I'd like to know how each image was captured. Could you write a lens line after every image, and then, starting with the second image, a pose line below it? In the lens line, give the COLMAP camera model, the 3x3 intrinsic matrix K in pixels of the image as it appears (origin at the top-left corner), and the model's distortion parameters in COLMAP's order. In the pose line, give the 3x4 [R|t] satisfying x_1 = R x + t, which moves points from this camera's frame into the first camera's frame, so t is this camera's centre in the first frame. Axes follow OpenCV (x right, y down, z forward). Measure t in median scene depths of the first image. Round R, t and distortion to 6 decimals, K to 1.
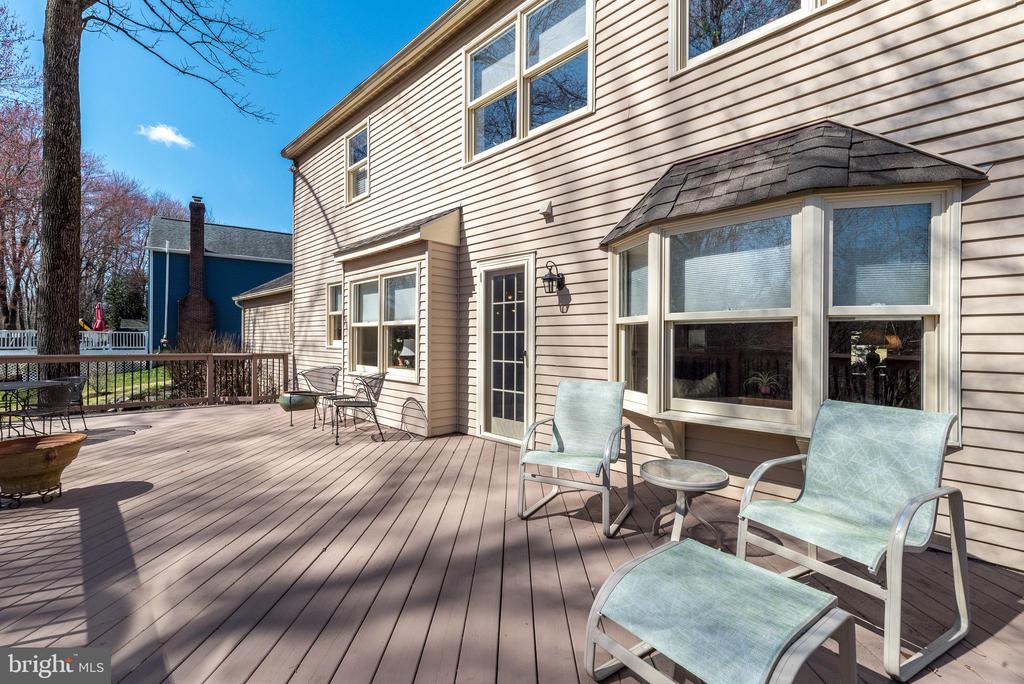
lens RADIAL K [[442.6, 0, 514.7], [0, 442.6, 331.4], [0, 0, 1]] dist [0.002946, -0.000879]
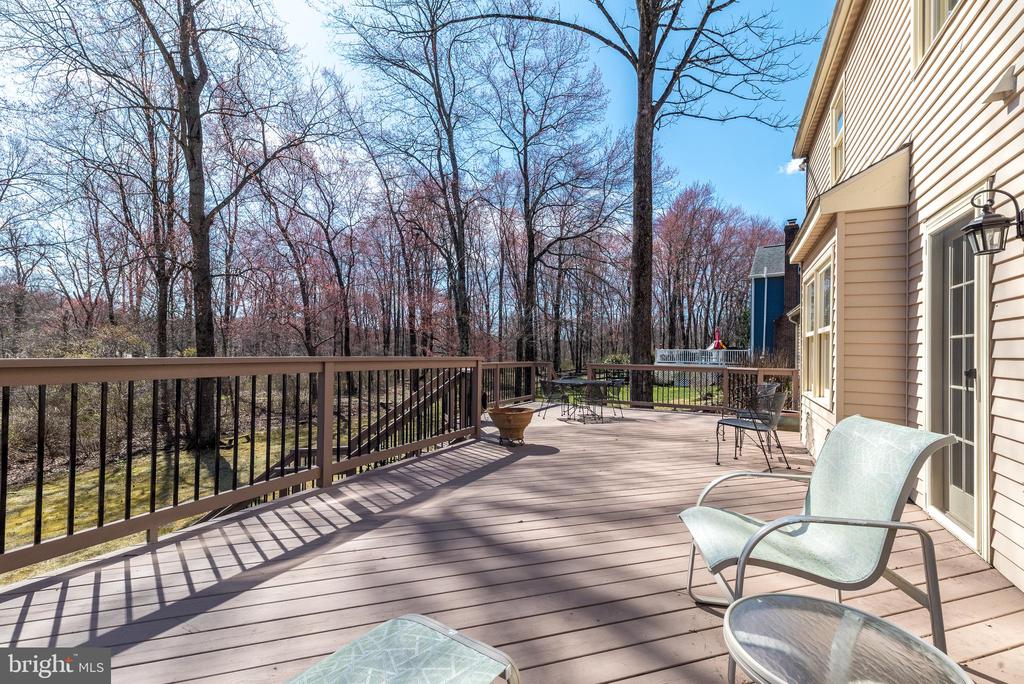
lens RADIAL K [[442.6, 0, 515.6], [0, 442.6, 351.7], [0, 0, 1]] dist [0.002946, -0.000879]
pose [[0.318186, -0.006958, -0.948003, 0.313843], [0.012271, 0.999920, -0.003220, 0.016054], [0.947949, -0.010608, 0.318246, 0.264604]]
